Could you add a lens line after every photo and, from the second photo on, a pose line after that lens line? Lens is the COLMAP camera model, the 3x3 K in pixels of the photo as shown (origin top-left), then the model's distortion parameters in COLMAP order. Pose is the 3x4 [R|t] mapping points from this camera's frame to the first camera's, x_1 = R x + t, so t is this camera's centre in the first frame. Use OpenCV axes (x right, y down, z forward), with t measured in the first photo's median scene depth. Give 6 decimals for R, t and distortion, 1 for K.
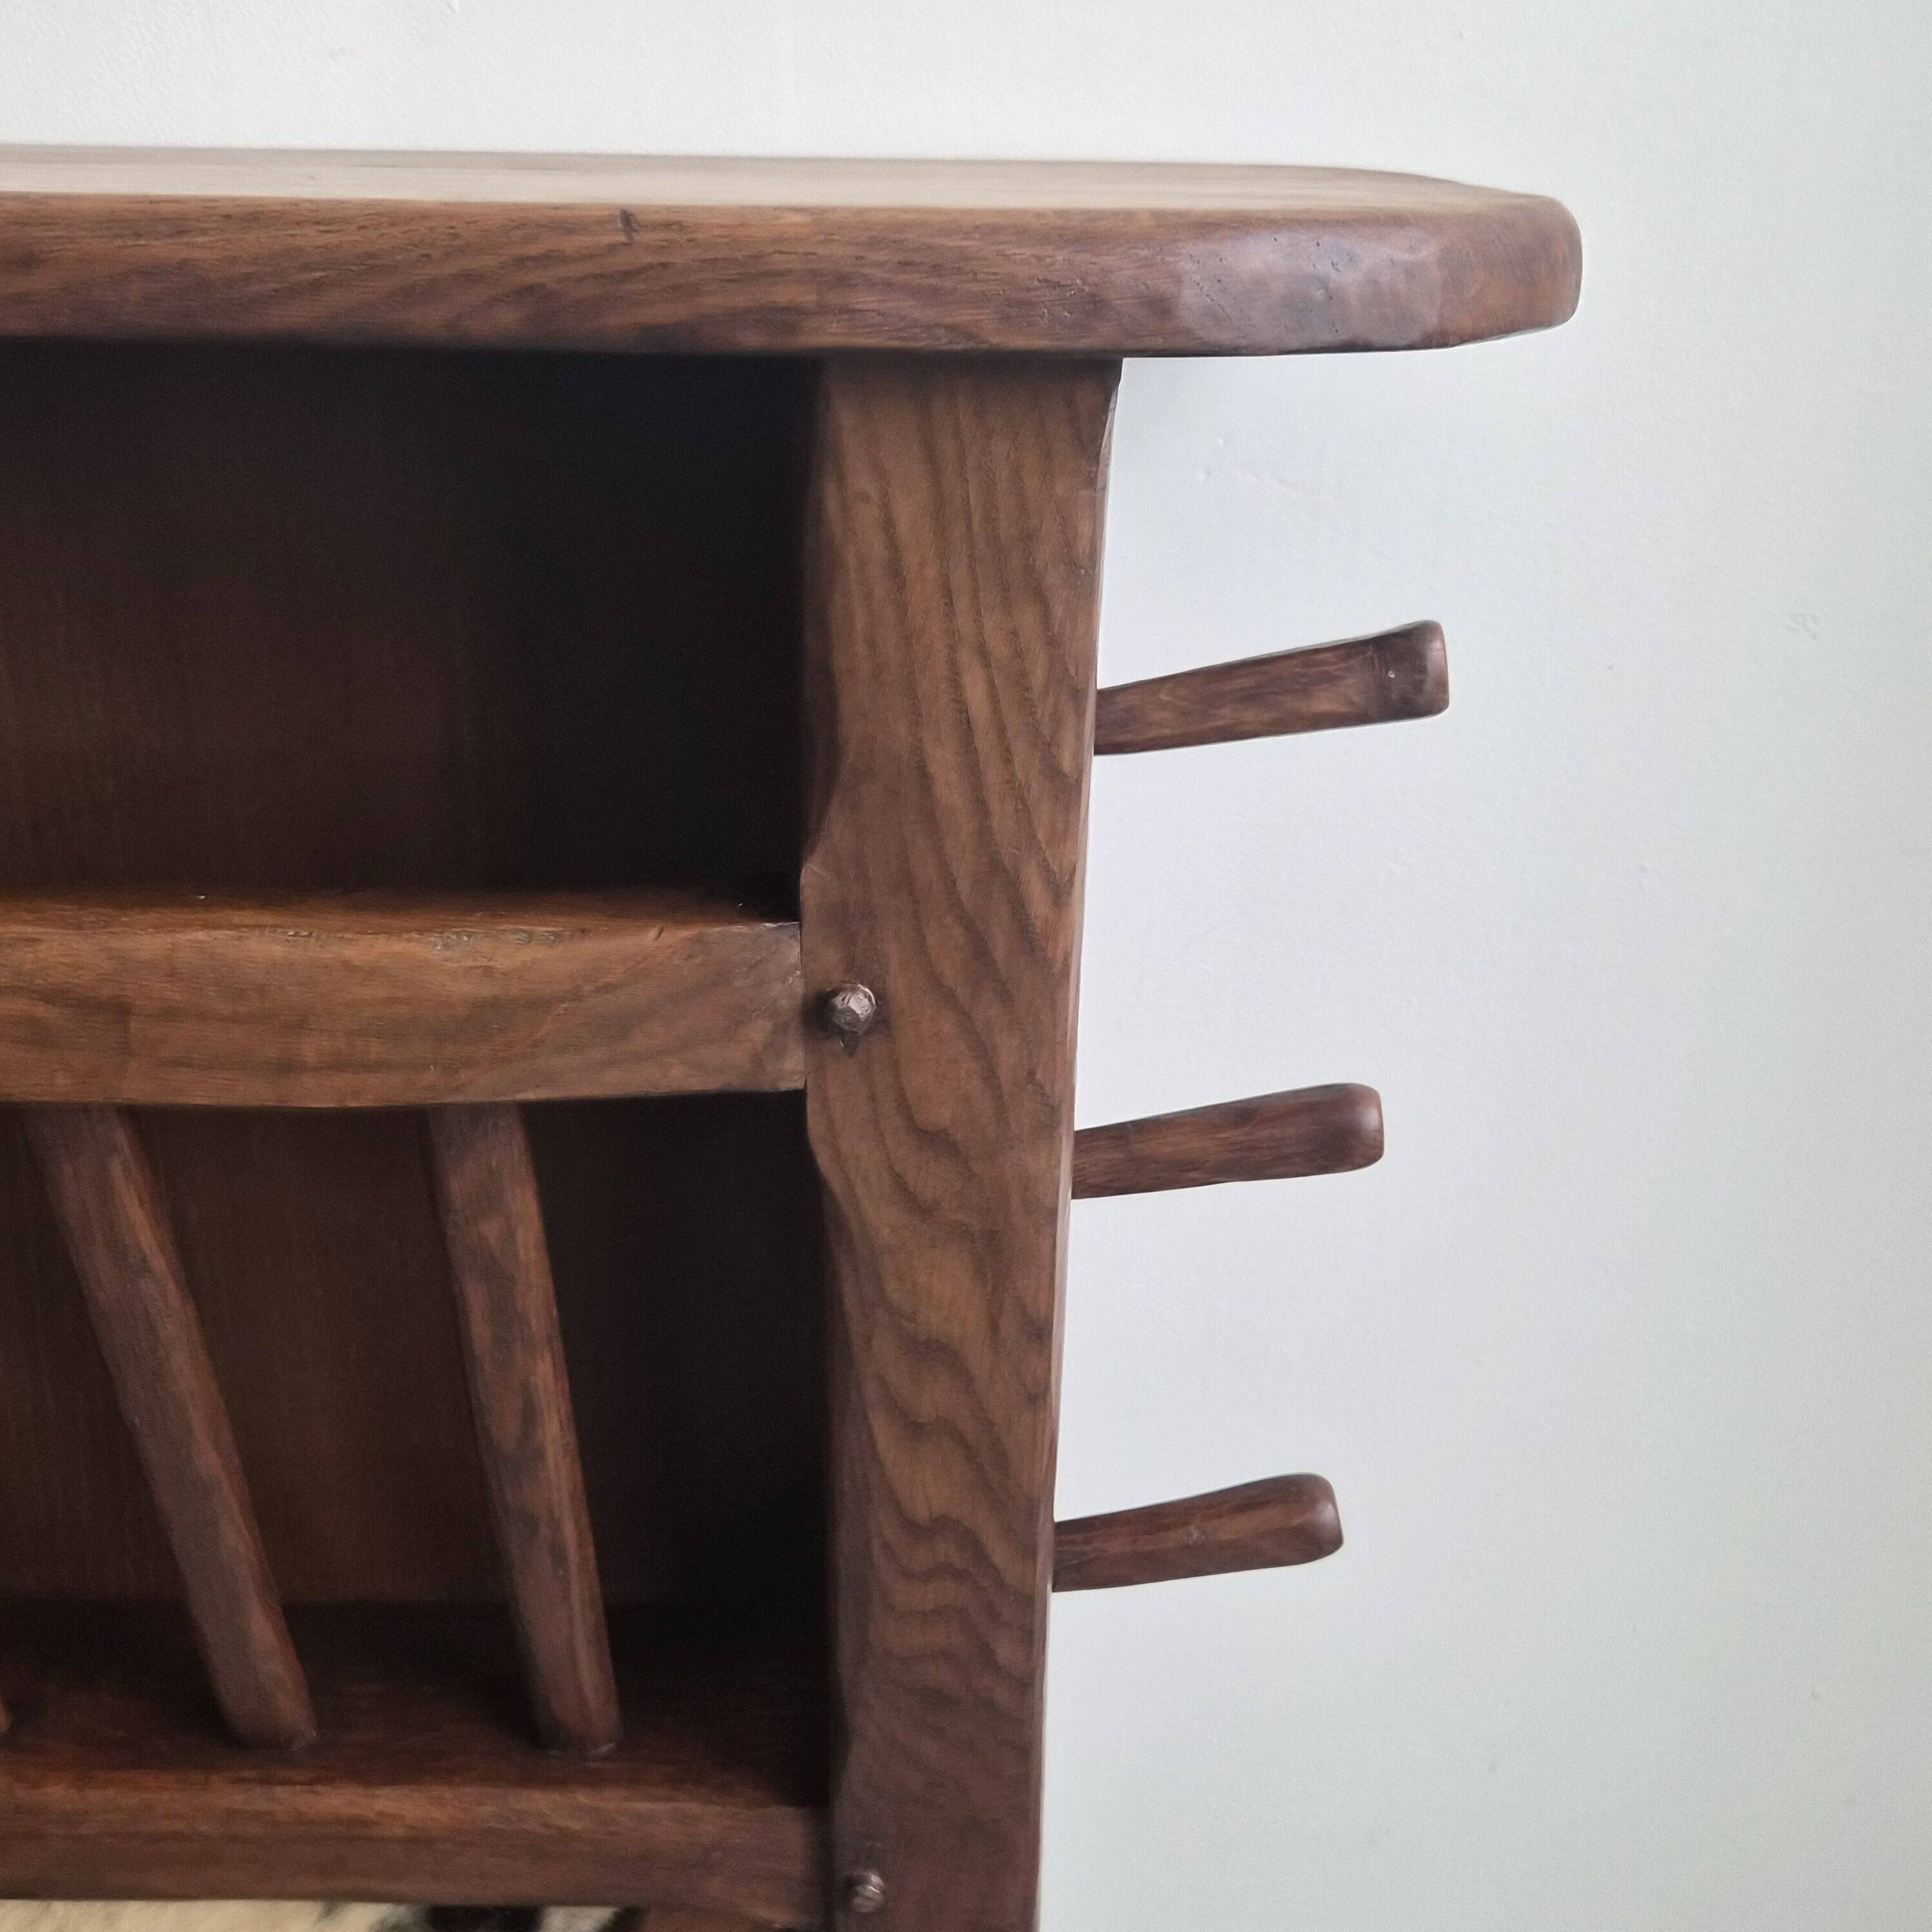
lens RADIAL K [[2306.0, 0, 1008.9], [0, 2306.0, 918.9], [0, 0, 1]] dist [0.041216, 0.000000]
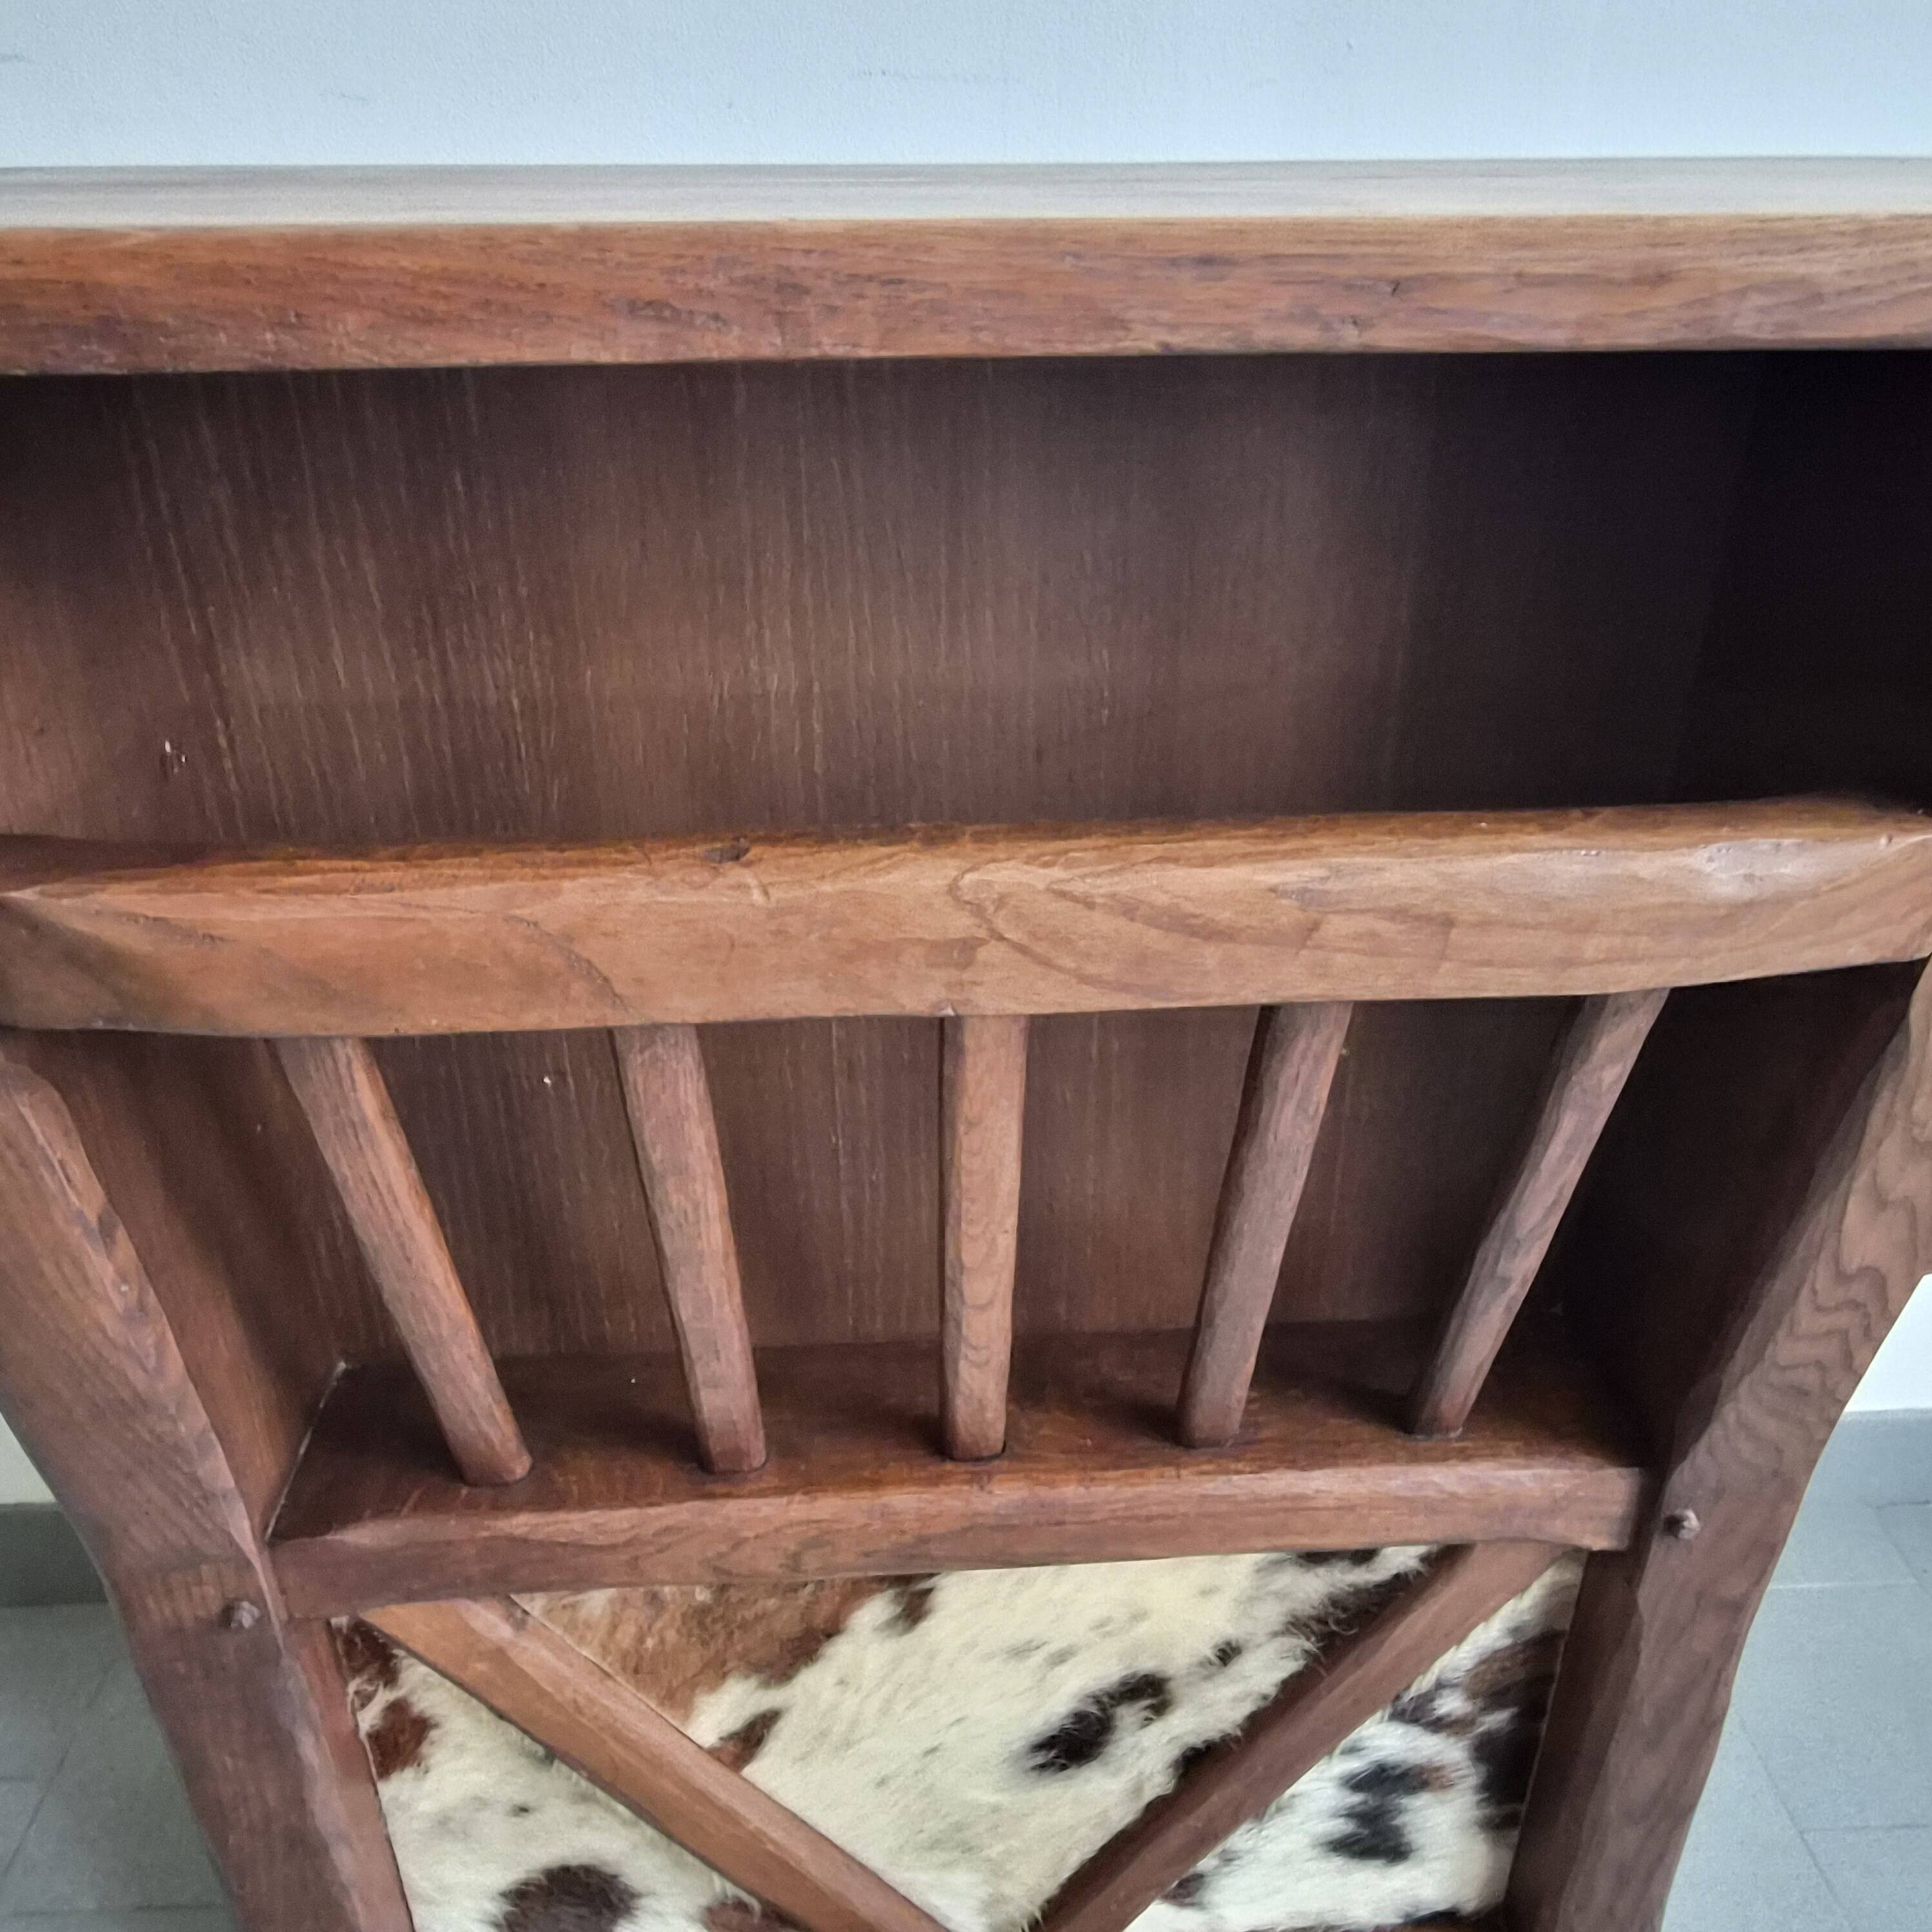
lens RADIAL K [[1653.6, 0, 989.8], [0, 1653.6, 955.5], [0, 0, 1]] dist [-0.017557, 0.010109]
pose [[0.997671, -0.047611, 0.048841, -0.655503], [0.040679, 0.990113, 0.134244, -0.067695], [-0.054750, -0.131944, 0.989744, 0.164043]]
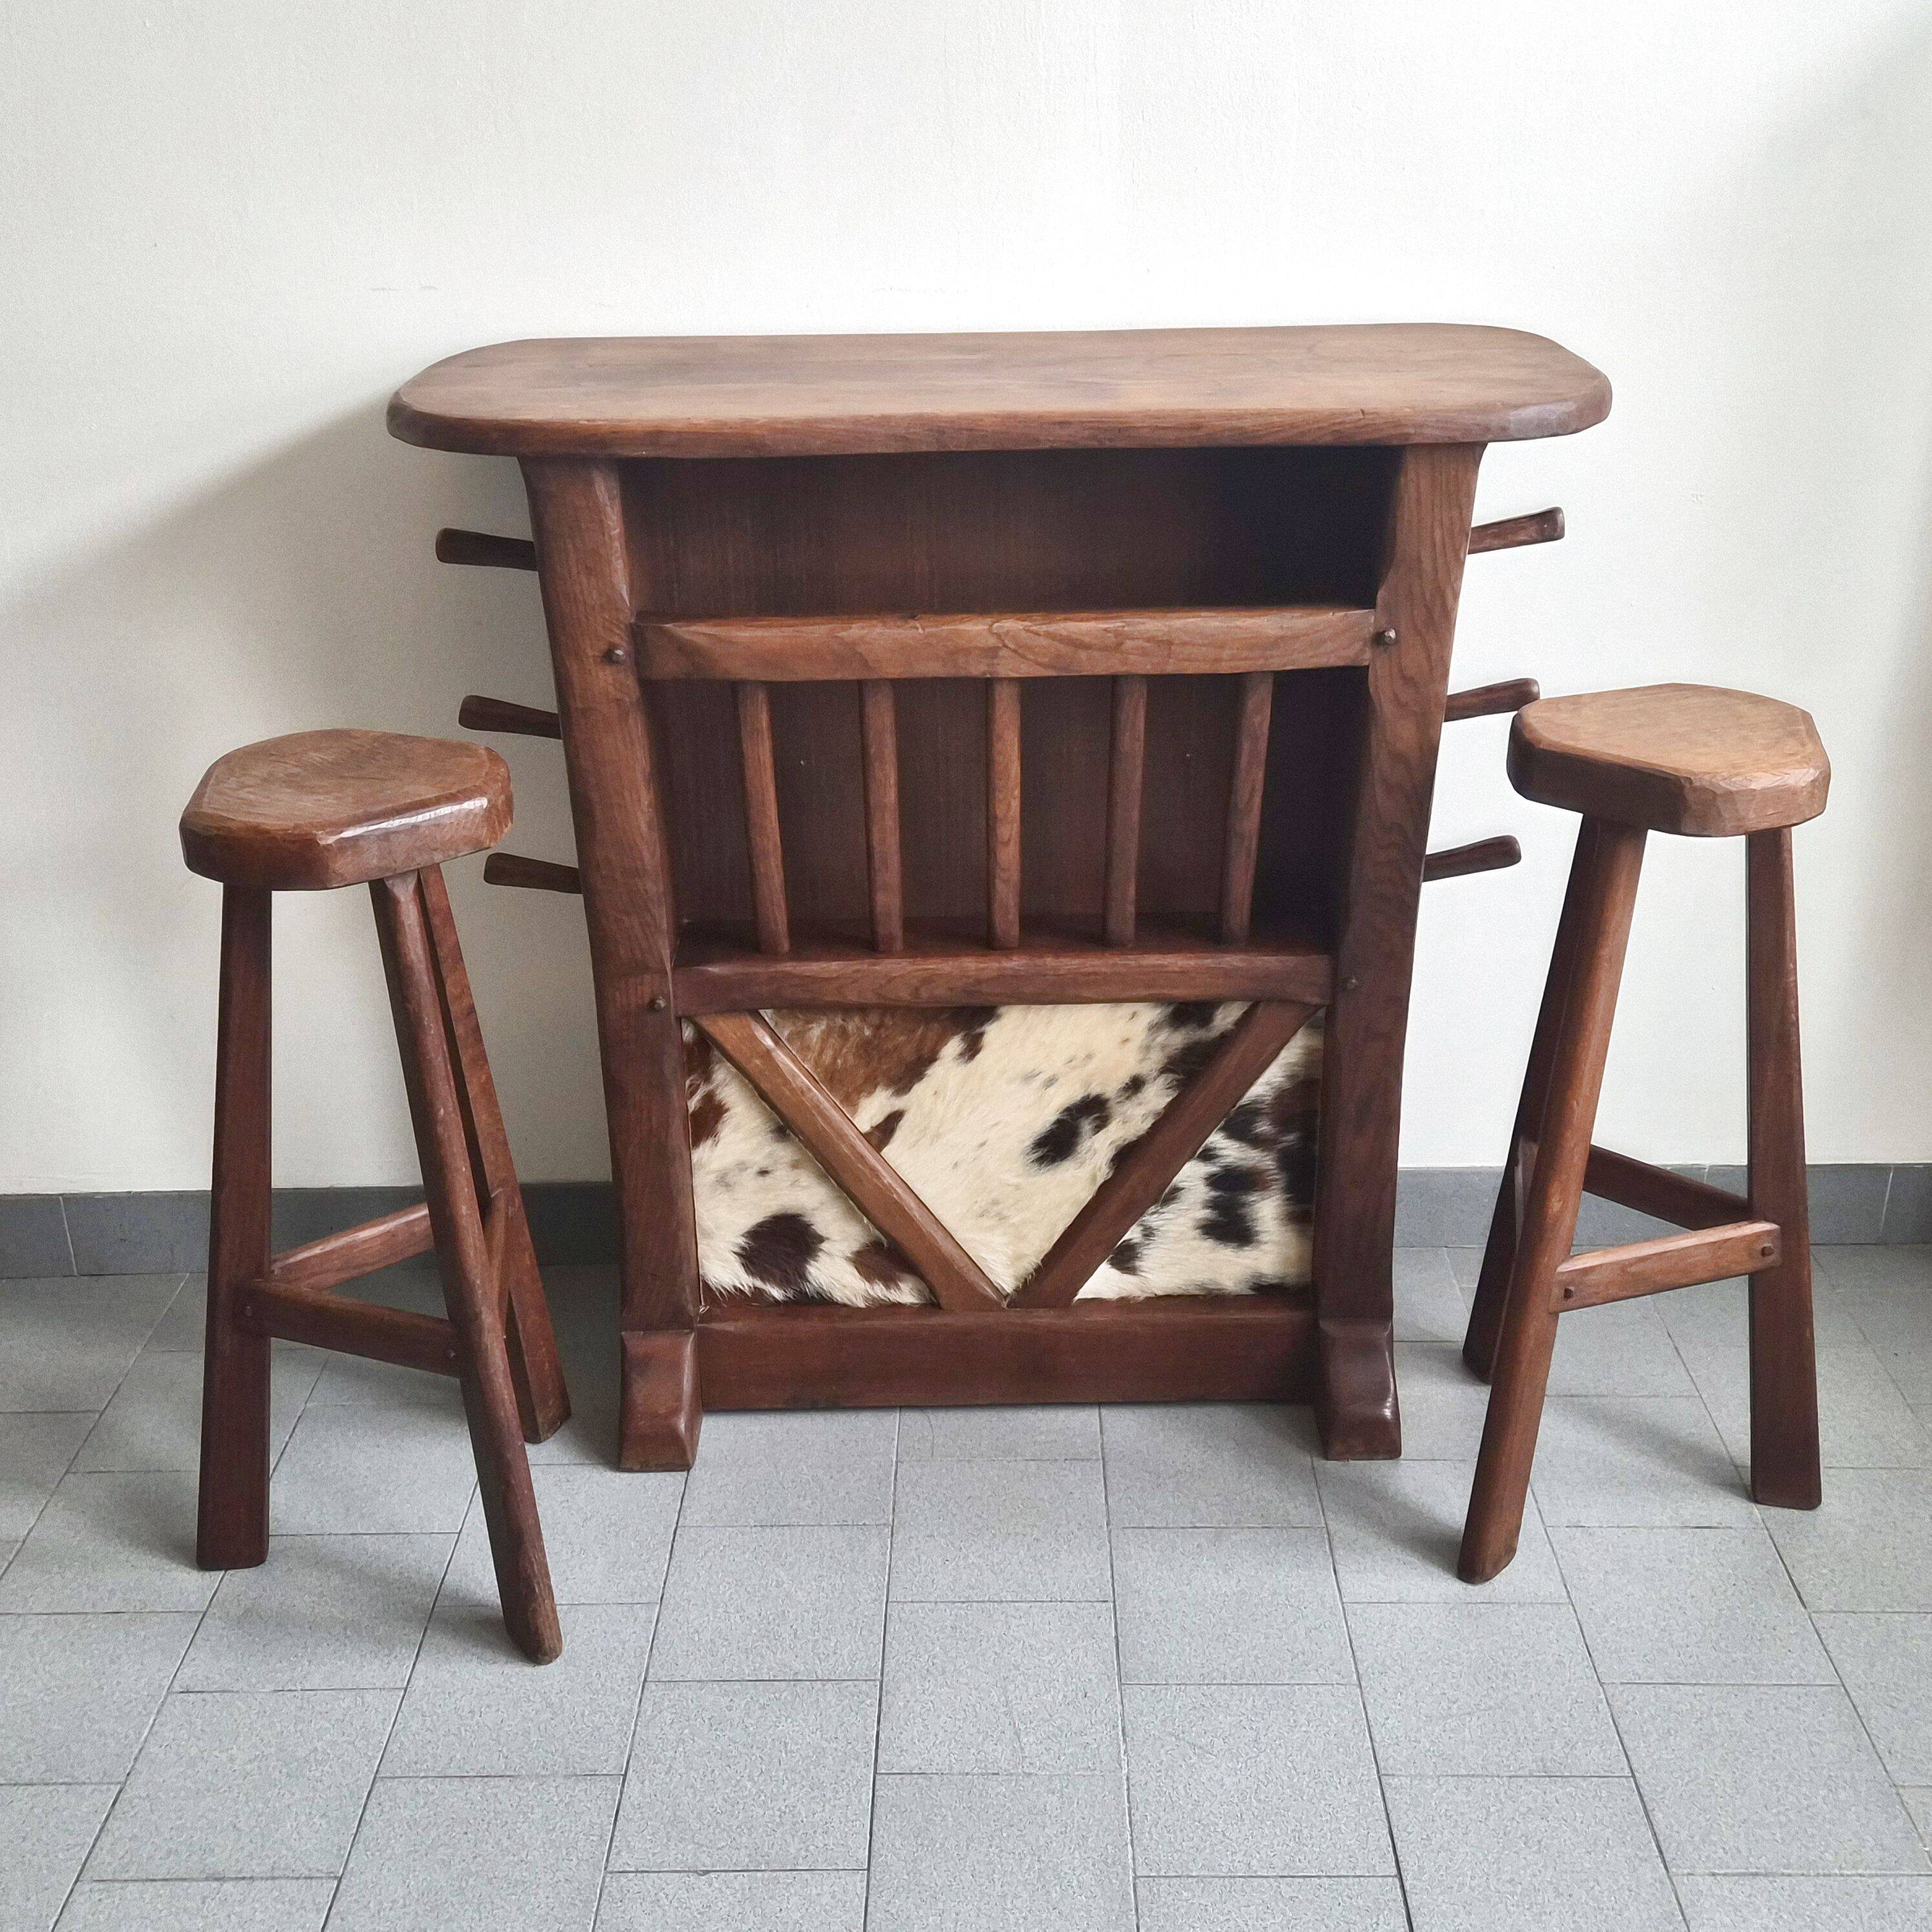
lens RADIAL K [[2306.0, 0, 972.2], [0, 2306.0, 950.8], [0, 0, 1]] dist [0.041216, 0.000000]
pose [[0.999449, -0.032548, -0.006455, -0.650371], [0.032918, 0.997052, 0.069307, 0.236218], [0.004180, -0.069481, 0.997575, -2.283122]]
